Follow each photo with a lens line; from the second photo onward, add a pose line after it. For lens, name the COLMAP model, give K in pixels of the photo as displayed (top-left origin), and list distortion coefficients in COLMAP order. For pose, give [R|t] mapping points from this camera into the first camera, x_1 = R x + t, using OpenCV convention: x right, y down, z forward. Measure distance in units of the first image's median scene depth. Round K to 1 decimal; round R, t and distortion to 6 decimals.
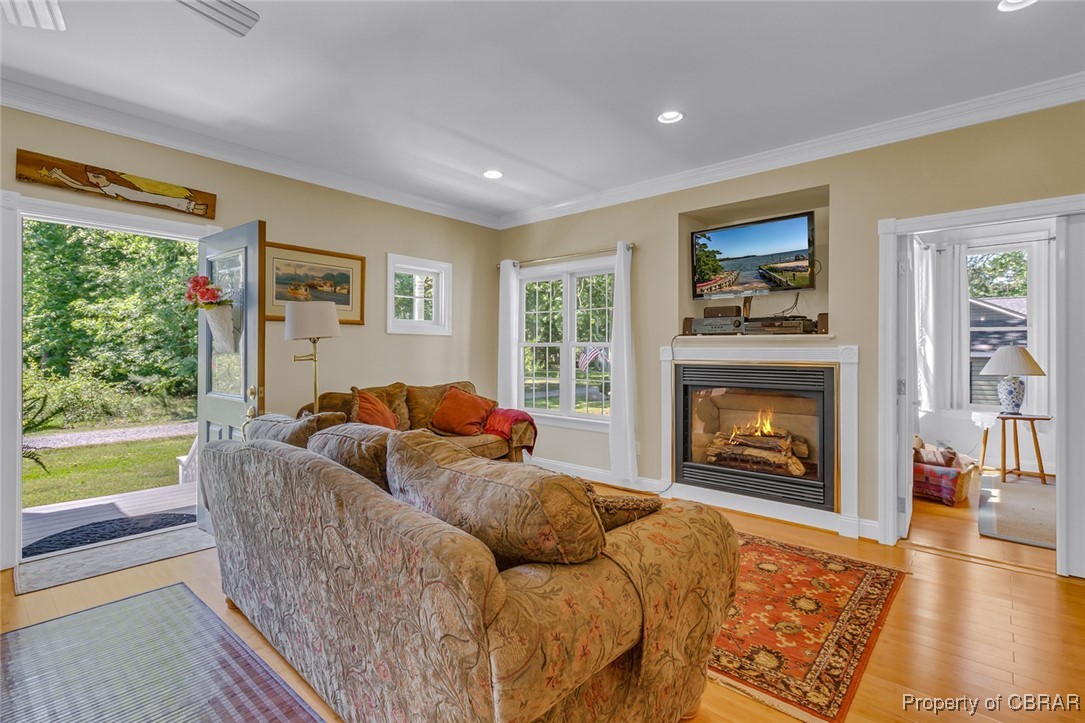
lens RADIAL K [[516.1, 0, 547.6], [0, 516.1, 355.1], [0, 0, 1]] dist [-0.006679, -0.000053]
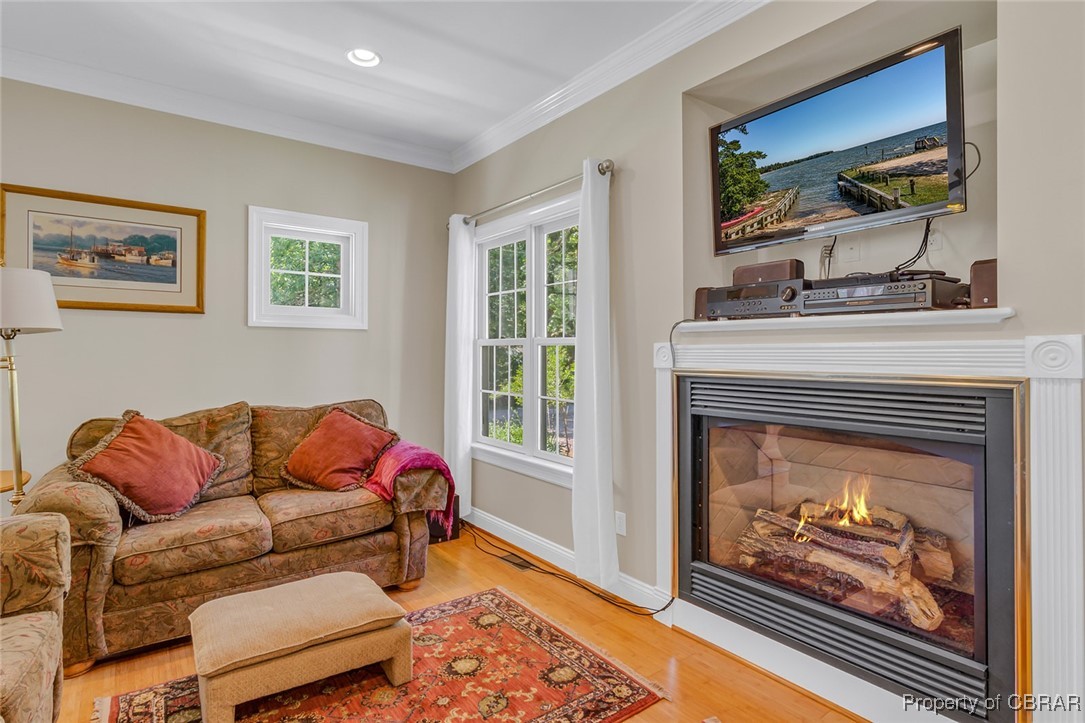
lens RADIAL K [[577.4, 0, 536.3], [0, 577.4, 352.1], [0, 0, 1]] dist [-0.009191, -0.001138]
pose [[0.979306, -0.004292, -0.202342, 0.225361], [0.002706, 0.999963, -0.008117, -0.001800], [0.202369, 0.007401, 0.979281, 0.387316]]
